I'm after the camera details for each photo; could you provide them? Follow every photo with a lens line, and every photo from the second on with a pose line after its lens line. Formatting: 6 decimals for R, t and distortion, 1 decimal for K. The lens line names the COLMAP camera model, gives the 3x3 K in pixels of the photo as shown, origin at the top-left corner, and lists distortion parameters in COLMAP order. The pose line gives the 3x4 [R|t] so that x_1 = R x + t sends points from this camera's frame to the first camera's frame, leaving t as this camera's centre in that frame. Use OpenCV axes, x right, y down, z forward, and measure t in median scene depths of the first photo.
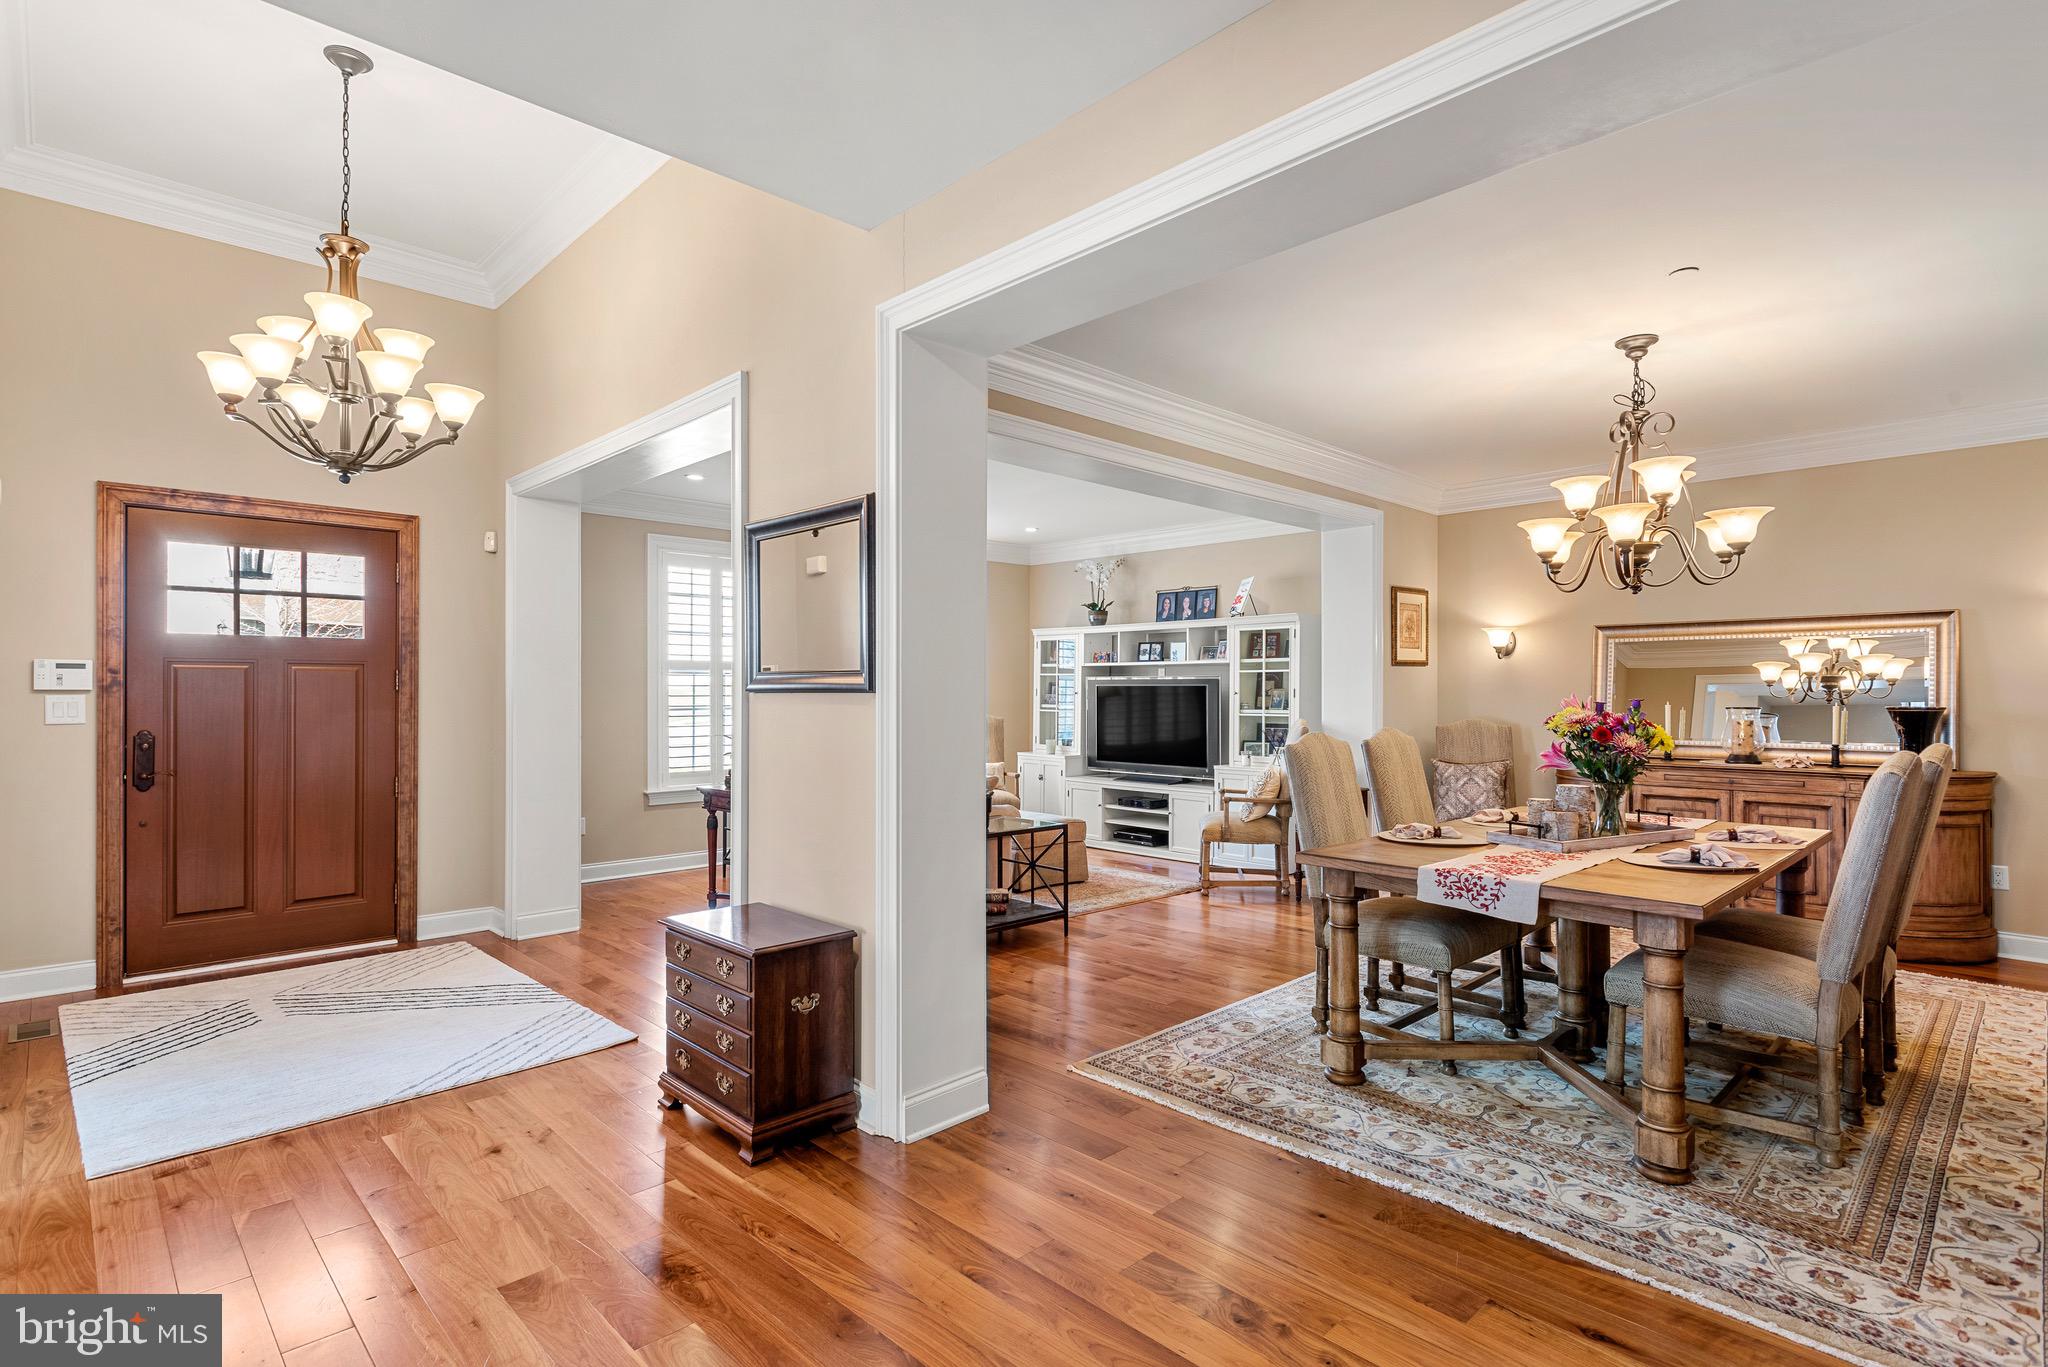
lens RADIAL K [[1012.5, 0, 1024.6], [0, 1012.5, 691.6], [0, 0, 1]] dist [0.007758, -0.004054]
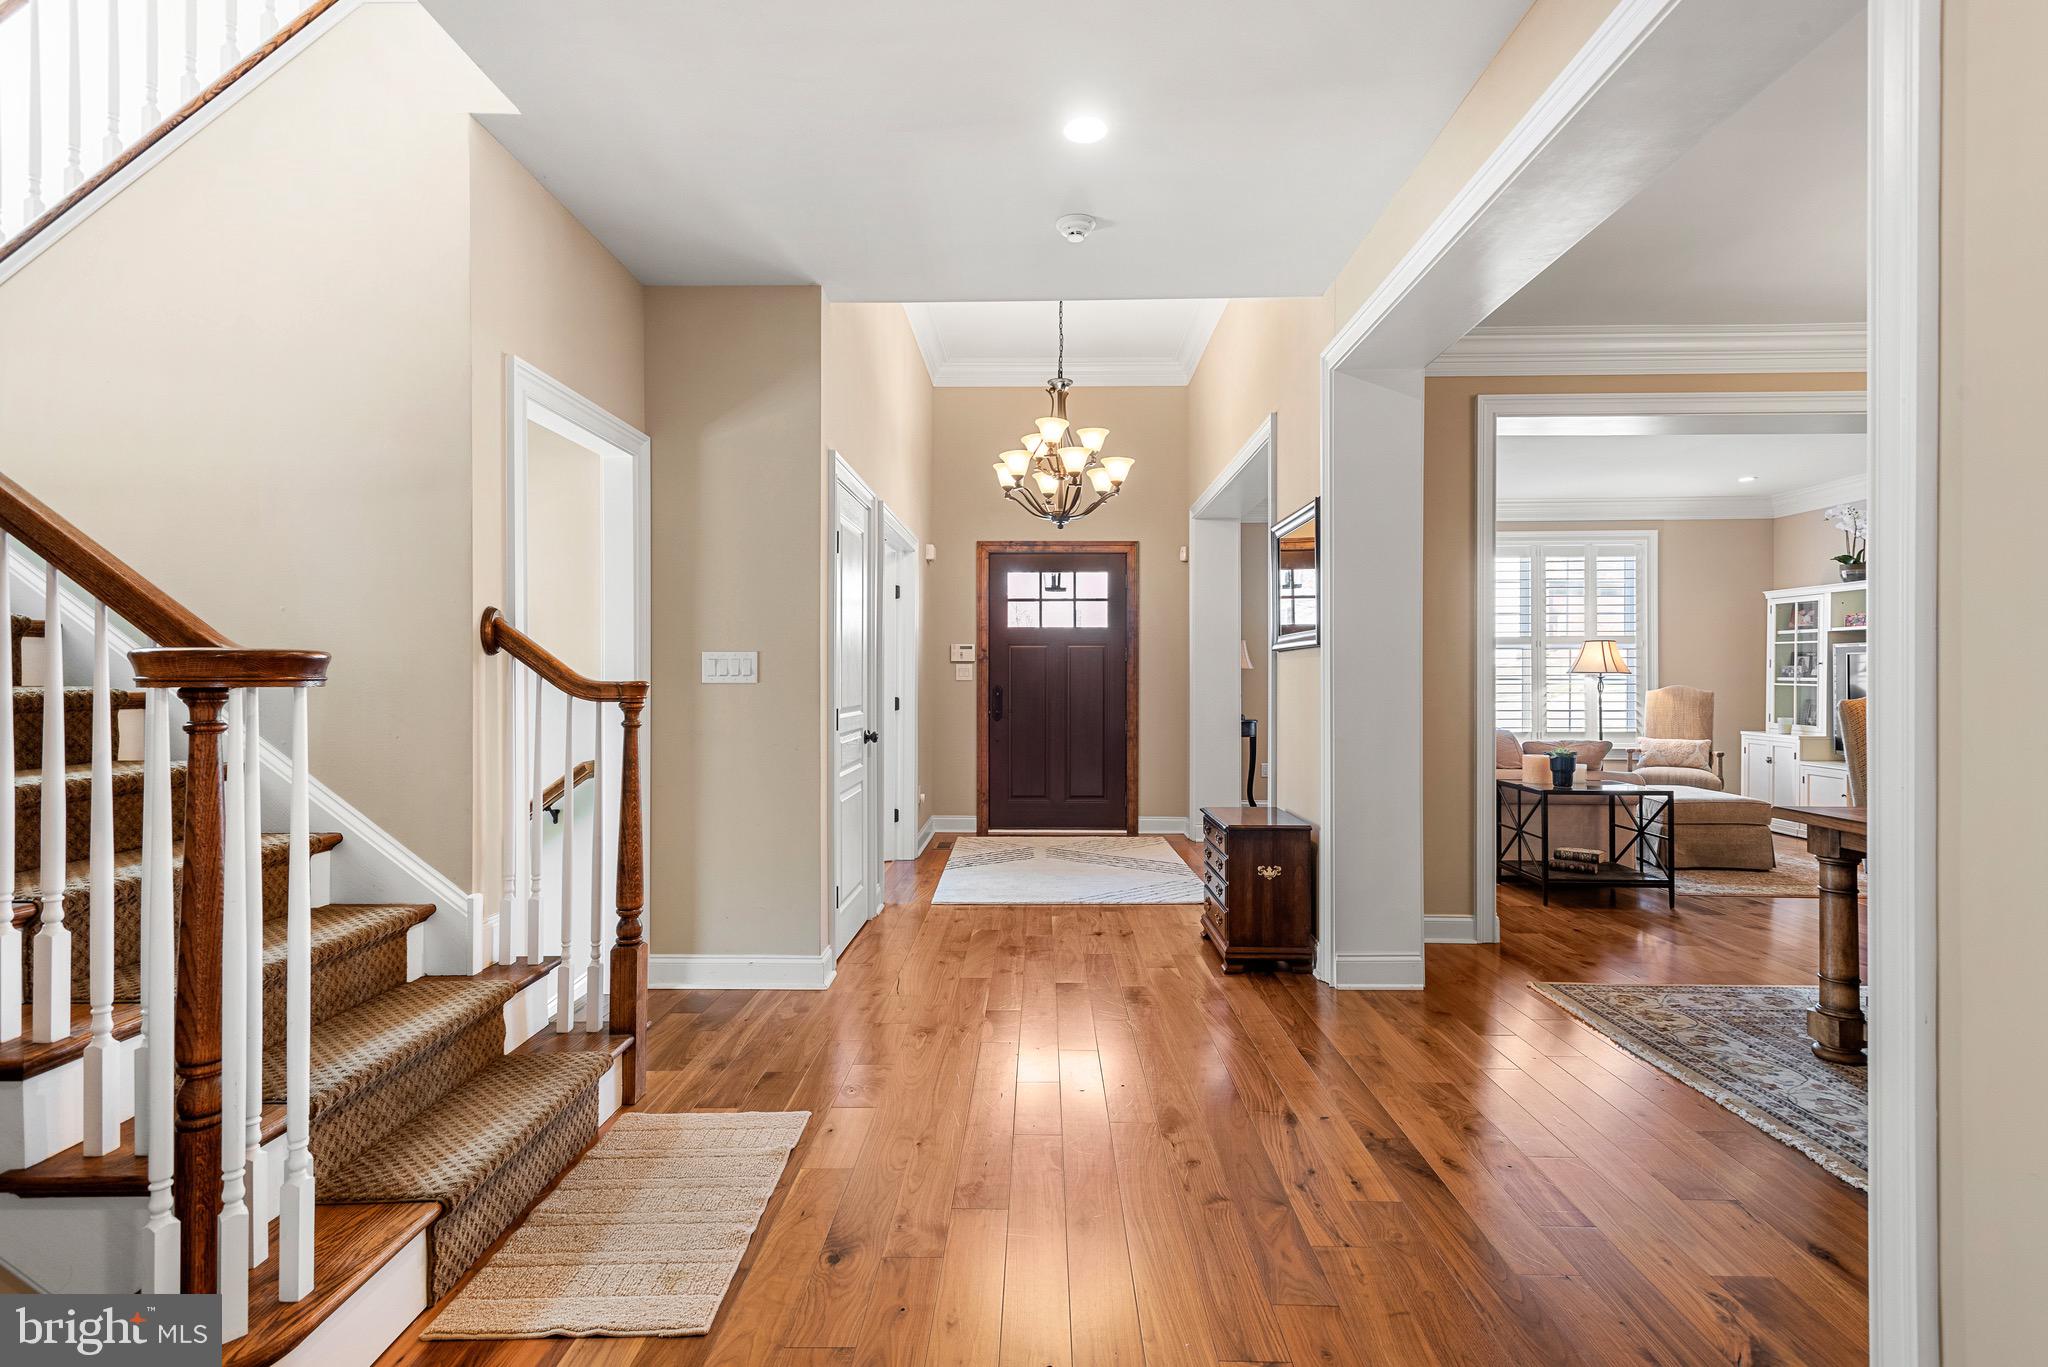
lens RADIAL K [[969.4, 0, 1012.3], [0, 969.4, 674.2], [0, 0, 1]] dist [0.017745, -0.004545]
pose [[0.696354, -0.003976, -0.717687, 0.281218], [-0.000764, 0.999980, -0.006280, 0.027096], [0.717698, 0.004921, 0.696337, -0.100048]]
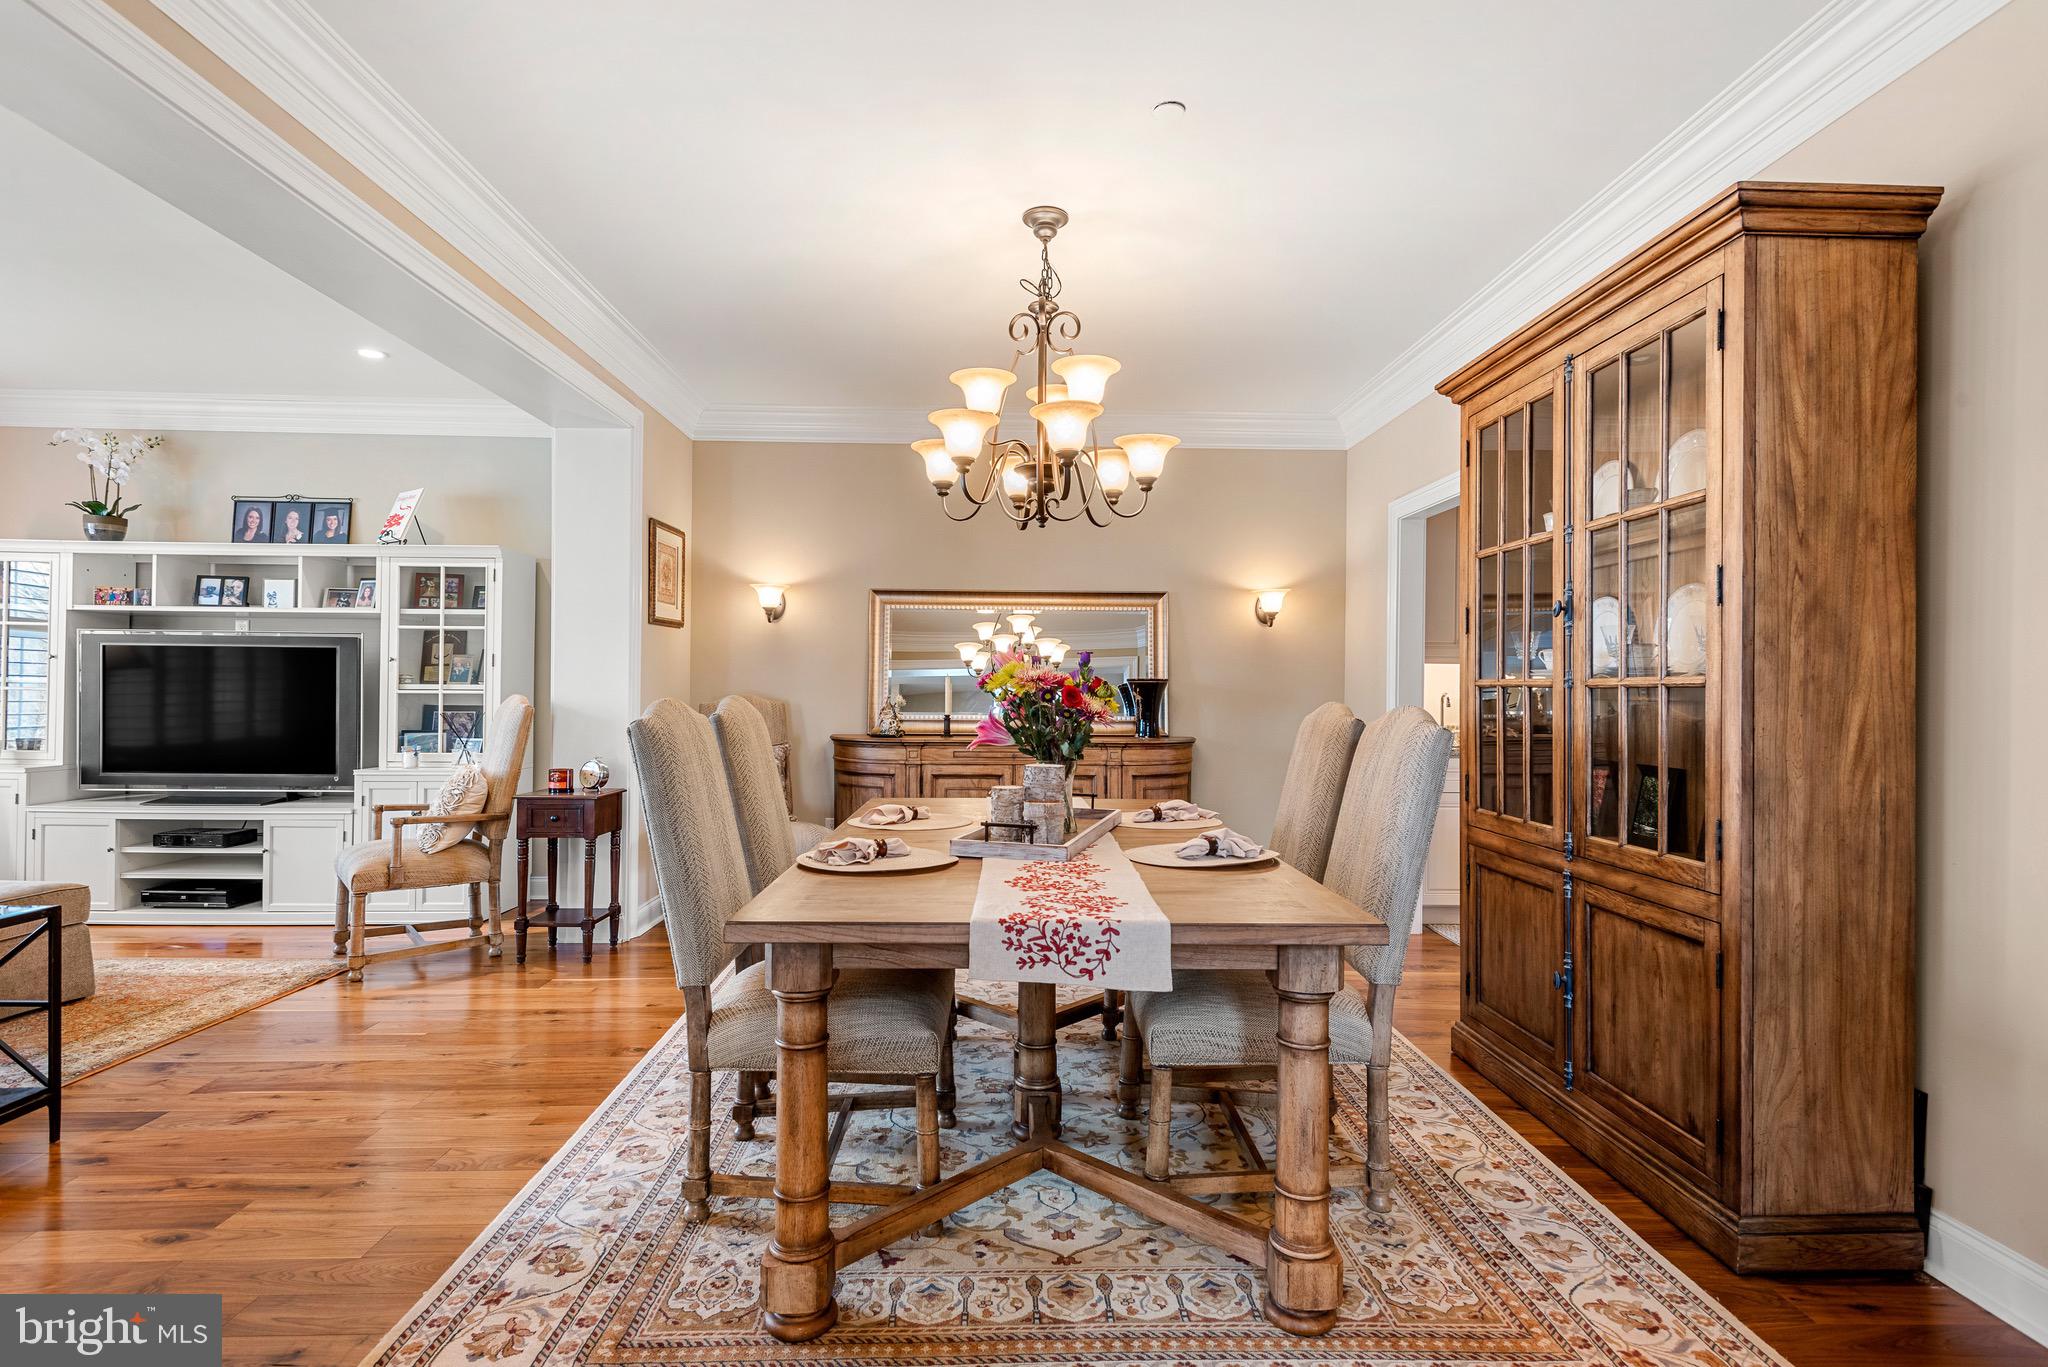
lens RADIAL K [[1012.5, 0, 1022.8], [0, 1012.5, 691.8], [0, 0, 1]] dist [0.007758, -0.004054]
pose [[0.673694, 0.003677, 0.739001, -0.006371], [-0.008214, 0.999963, 0.002513, 0.025747], [-0.738965, -0.007763, 0.673699, 0.354629]]
